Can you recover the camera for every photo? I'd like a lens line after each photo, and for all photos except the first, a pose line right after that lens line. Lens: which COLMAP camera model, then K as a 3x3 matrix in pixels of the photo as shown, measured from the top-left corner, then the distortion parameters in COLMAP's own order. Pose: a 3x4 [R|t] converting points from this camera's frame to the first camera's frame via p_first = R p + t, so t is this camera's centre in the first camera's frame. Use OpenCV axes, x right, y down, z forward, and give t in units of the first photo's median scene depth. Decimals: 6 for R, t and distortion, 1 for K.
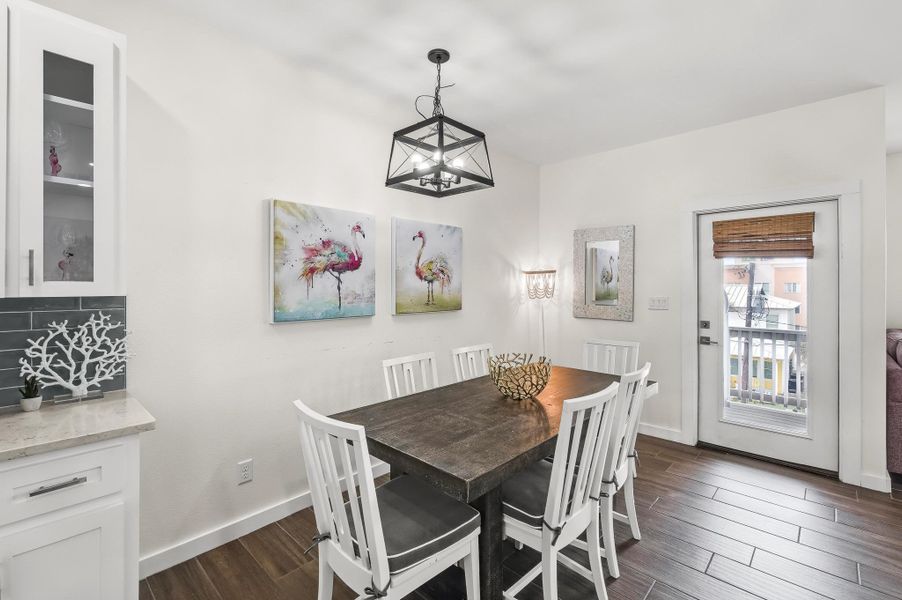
lens RADIAL K [[413.0, 0, 465.3], [0, 413.0, 282.6], [0, 0, 1]] dist [-0.001491, -0.000333]
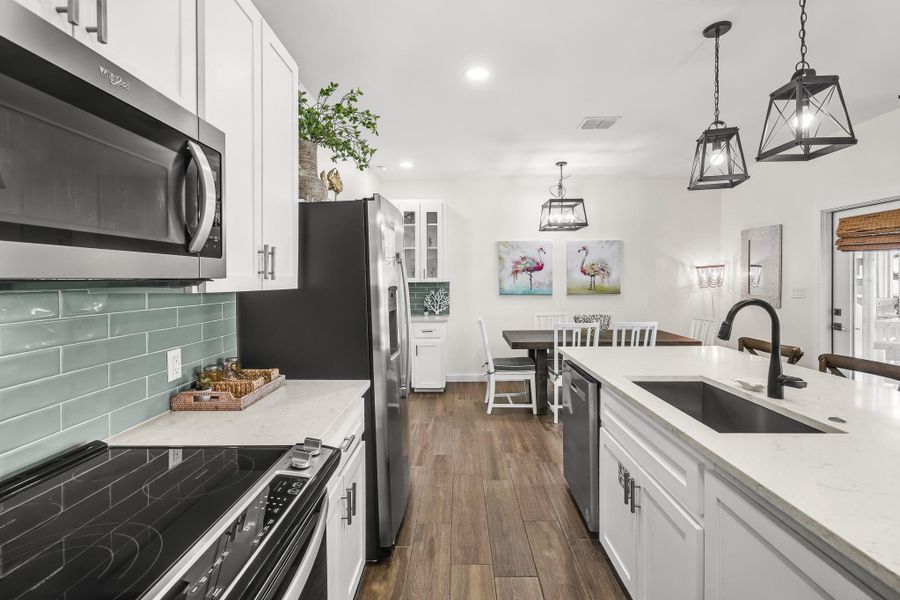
lens RADIAL K [[423.8, 0, 451.4], [0, 423.8, 264.5], [0, 0, 1]] dist [-0.000284, 0.000031]
pose [[0.672575, -0.030967, -0.739381, 0.958042], [0.009052, 0.999394, -0.033622, 0.004970], [0.739974, 0.015920, 0.672447, -0.683264]]
